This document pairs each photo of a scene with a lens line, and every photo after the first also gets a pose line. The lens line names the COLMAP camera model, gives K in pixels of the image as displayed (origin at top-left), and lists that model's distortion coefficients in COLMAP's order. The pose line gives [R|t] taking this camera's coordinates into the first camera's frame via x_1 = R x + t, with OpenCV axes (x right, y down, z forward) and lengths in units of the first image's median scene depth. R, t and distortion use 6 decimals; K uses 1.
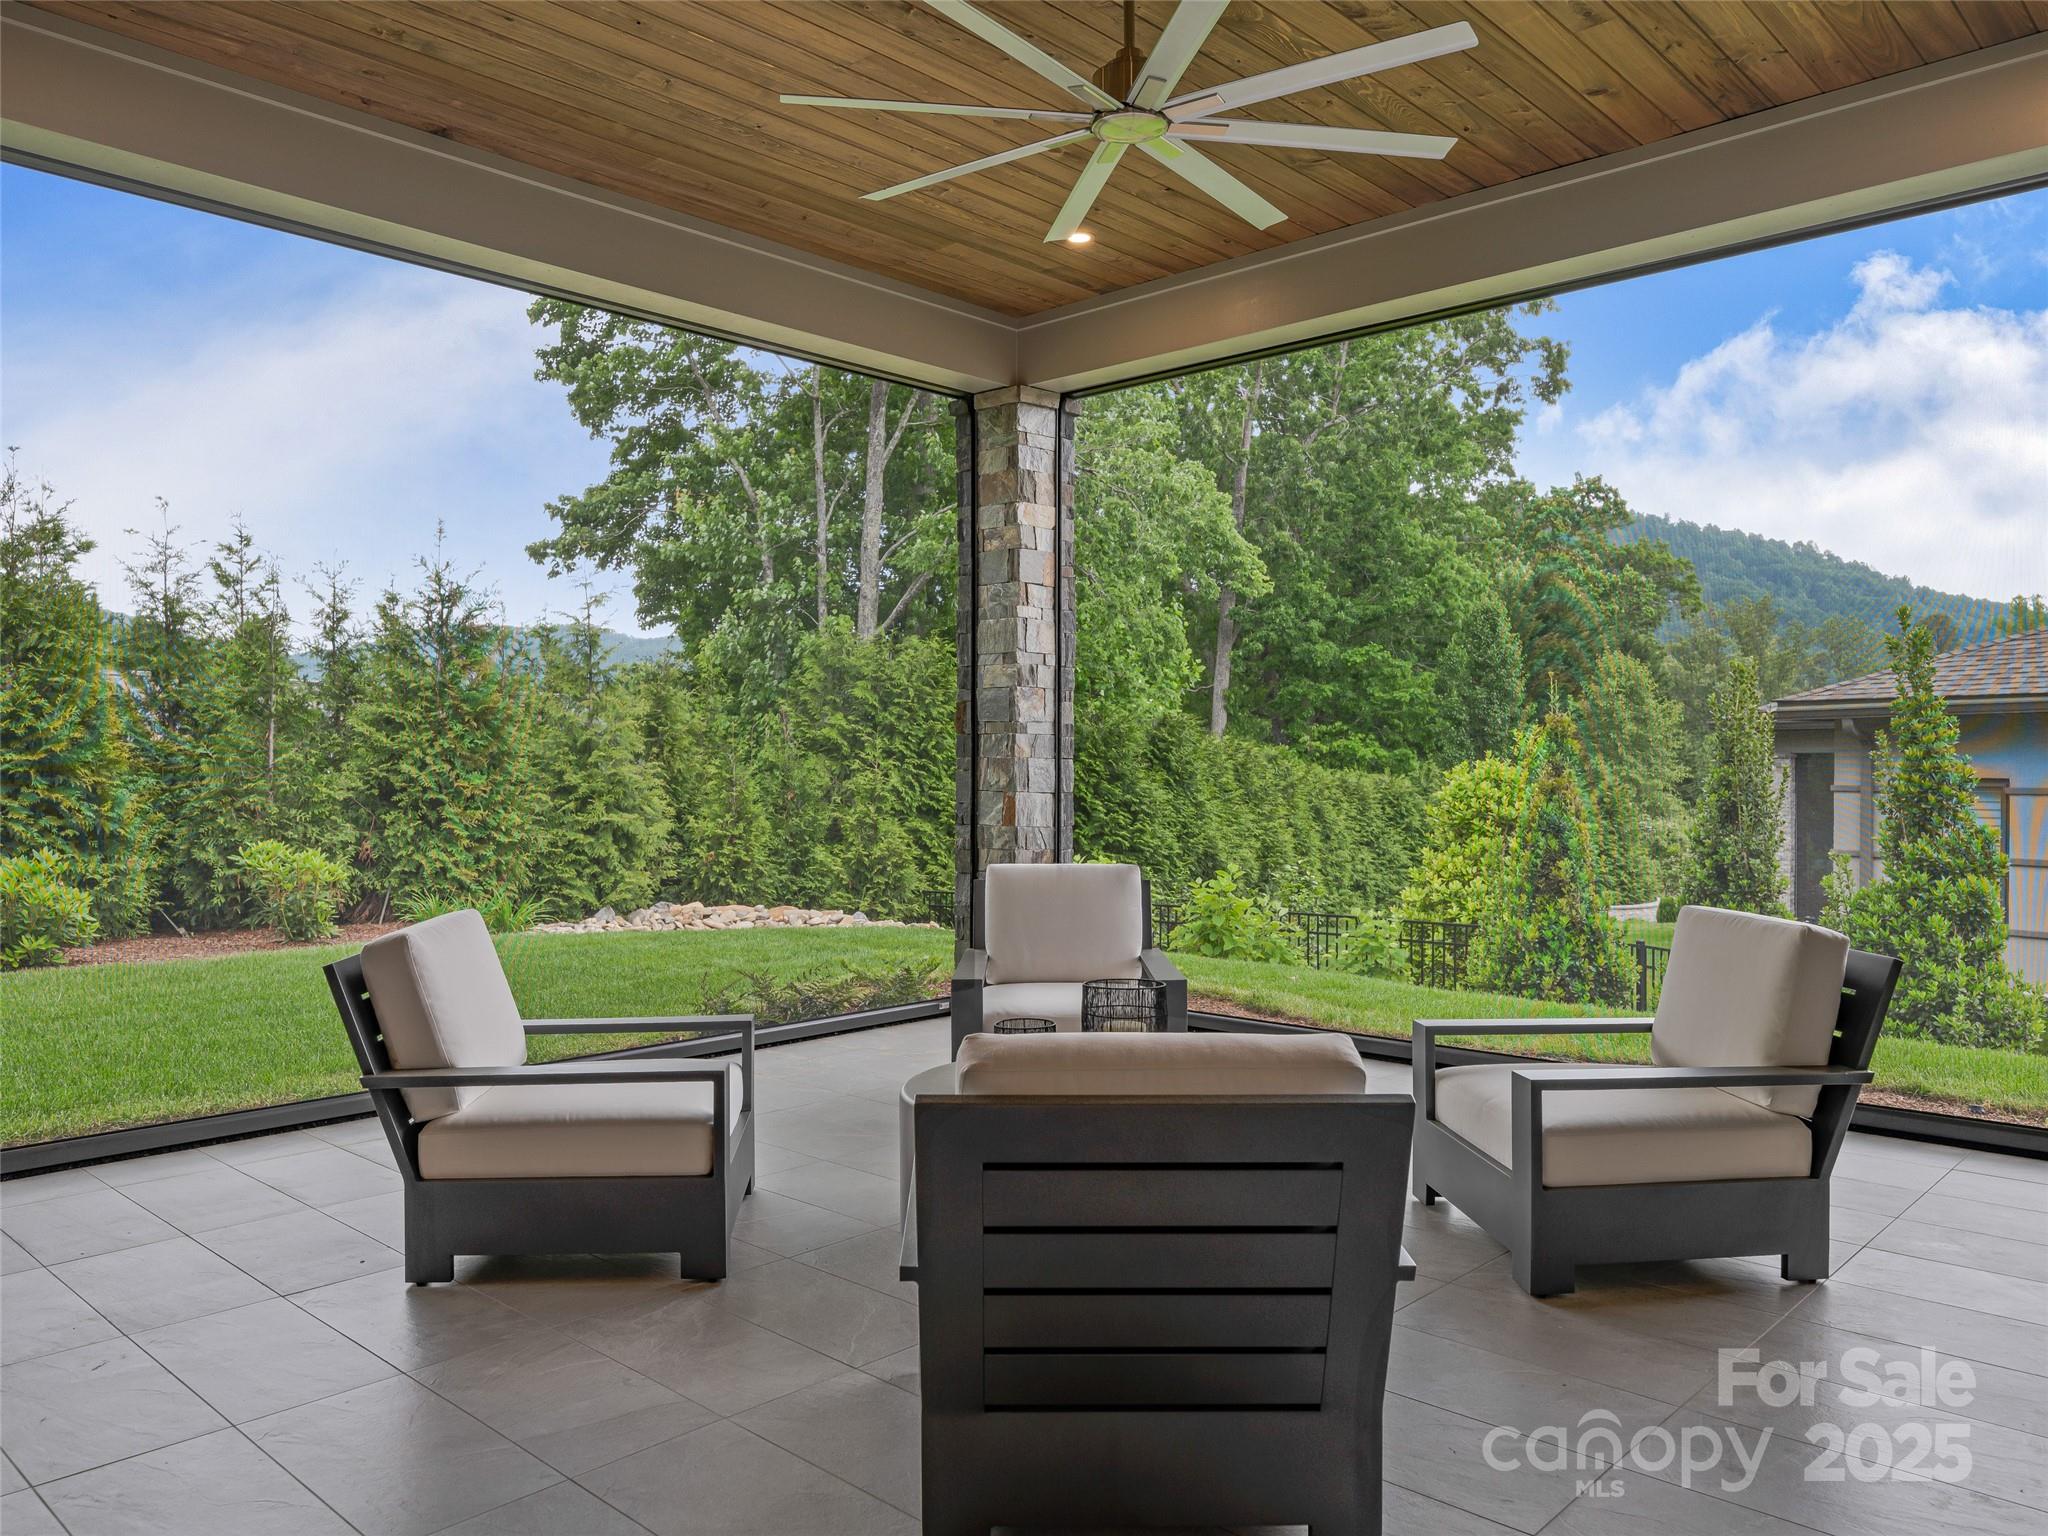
lens RADIAL K [[1480.4, 0, 1028.8], [0, 1480.4, 769.1], [0, 0, 1]] dist [-0.003048, 0.001641]
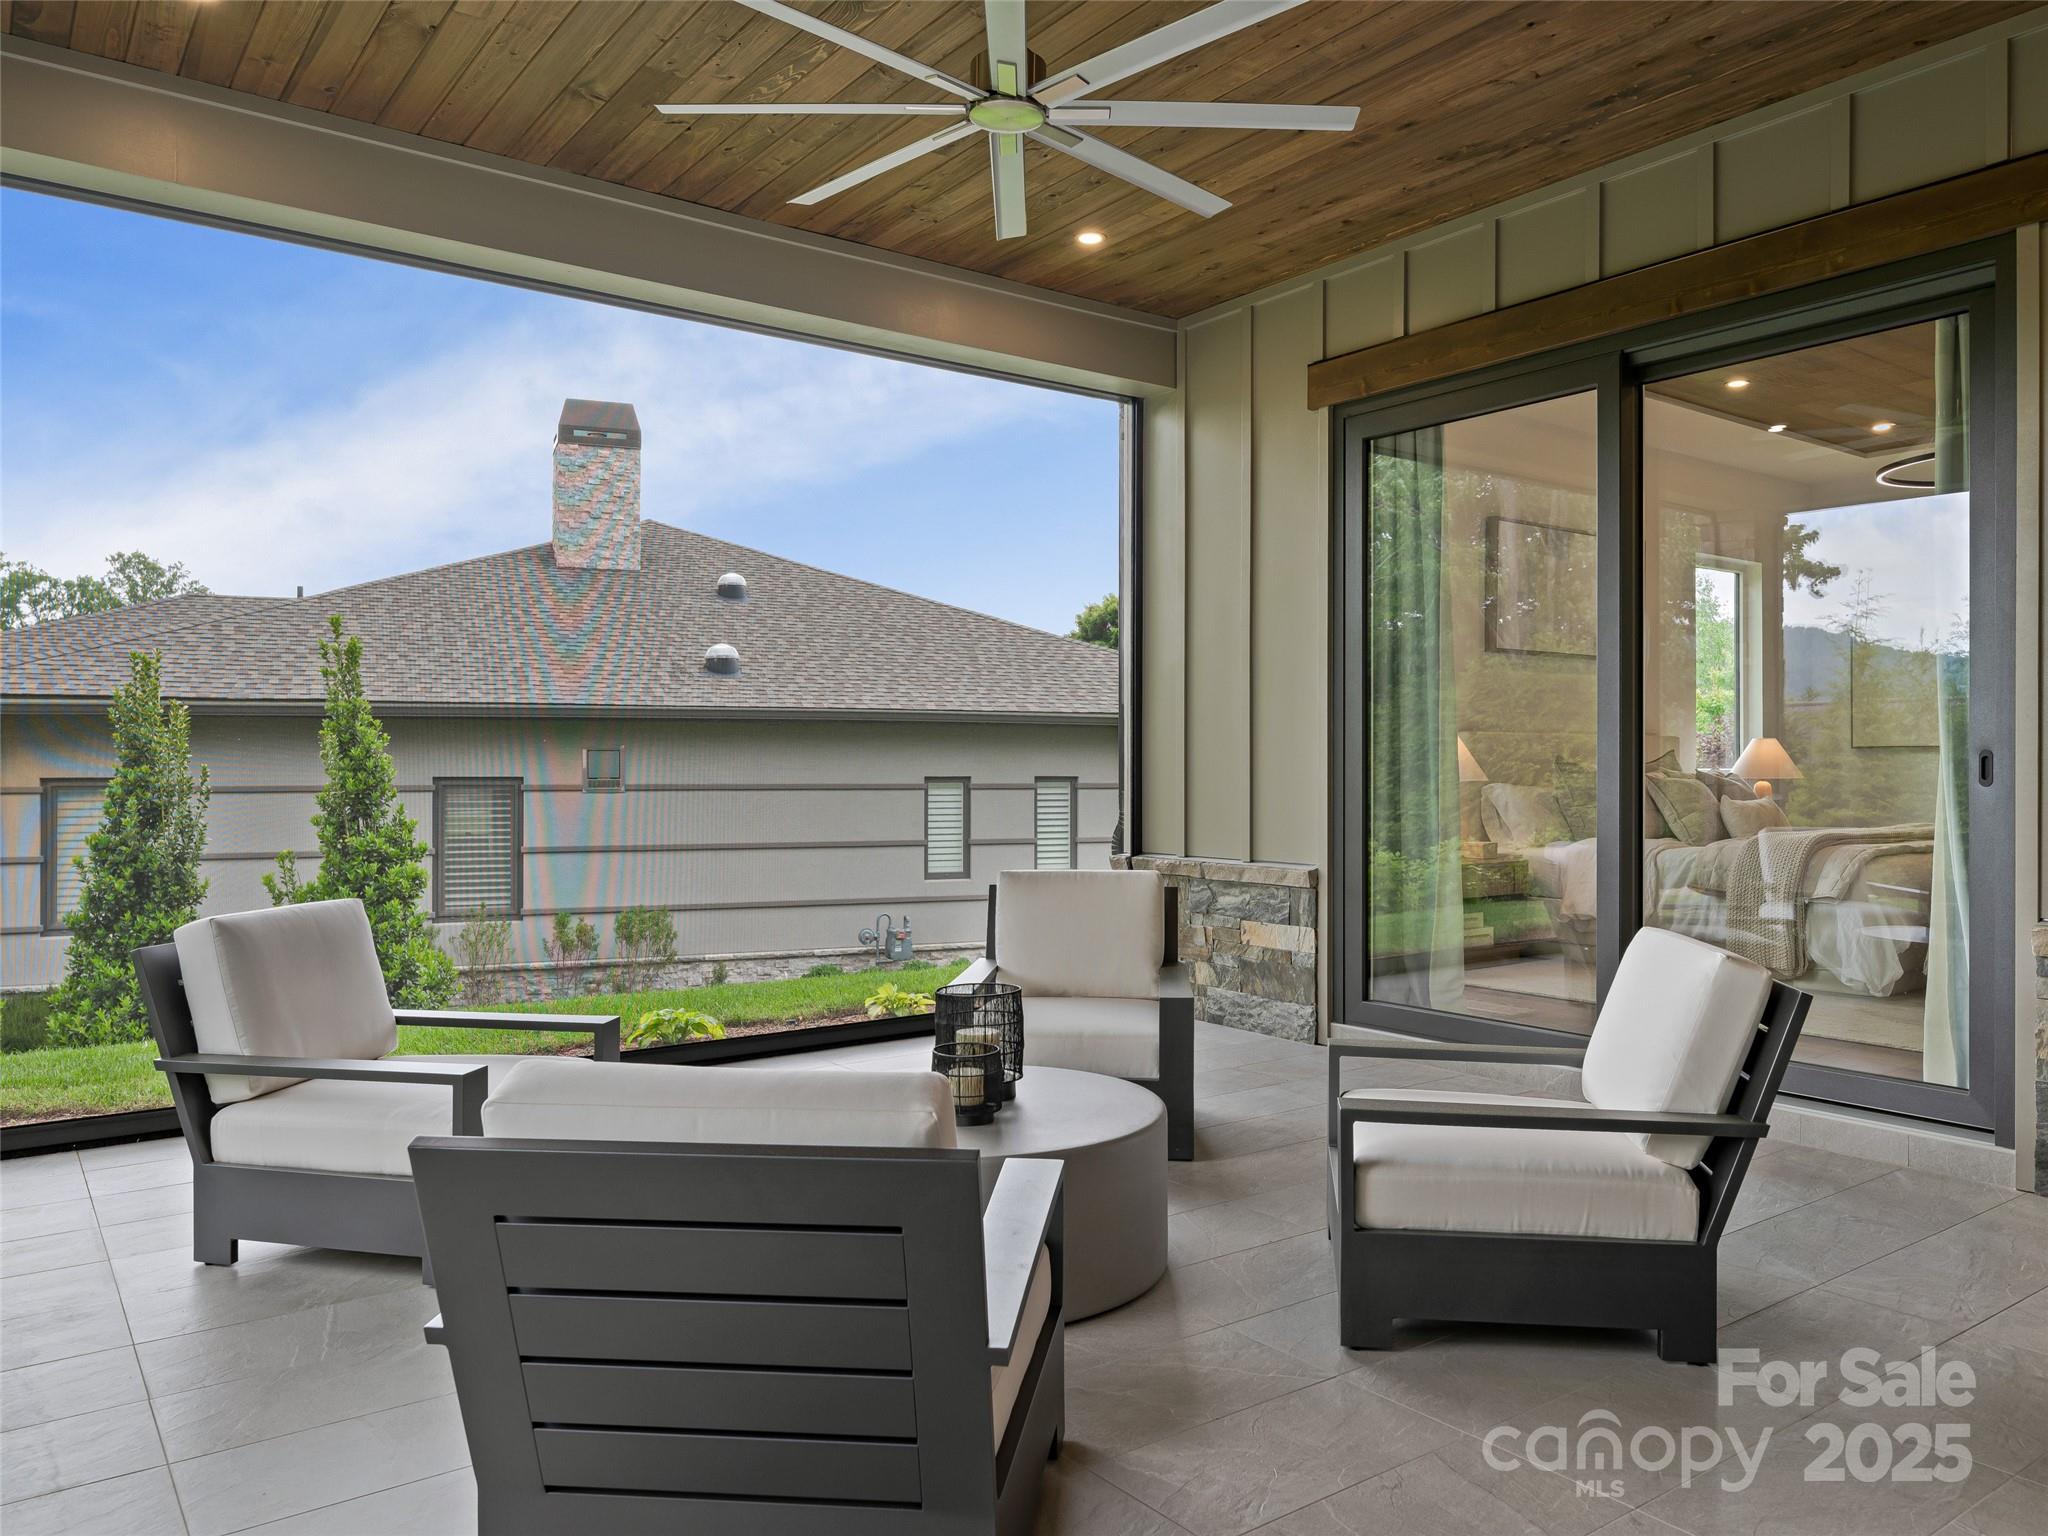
lens RADIAL K [[1442.9, 0, 1024.0], [0, 1442.9, 768.0], [0, 0, 1]] dist [-0.002562, -0.000691]
pose [[0.180454, -0.003710, 0.983576, -0.192421], [0.003230, 0.999990, 0.003179, -0.000936], [-0.983578, 0.002604, 0.180464, 0.180545]]
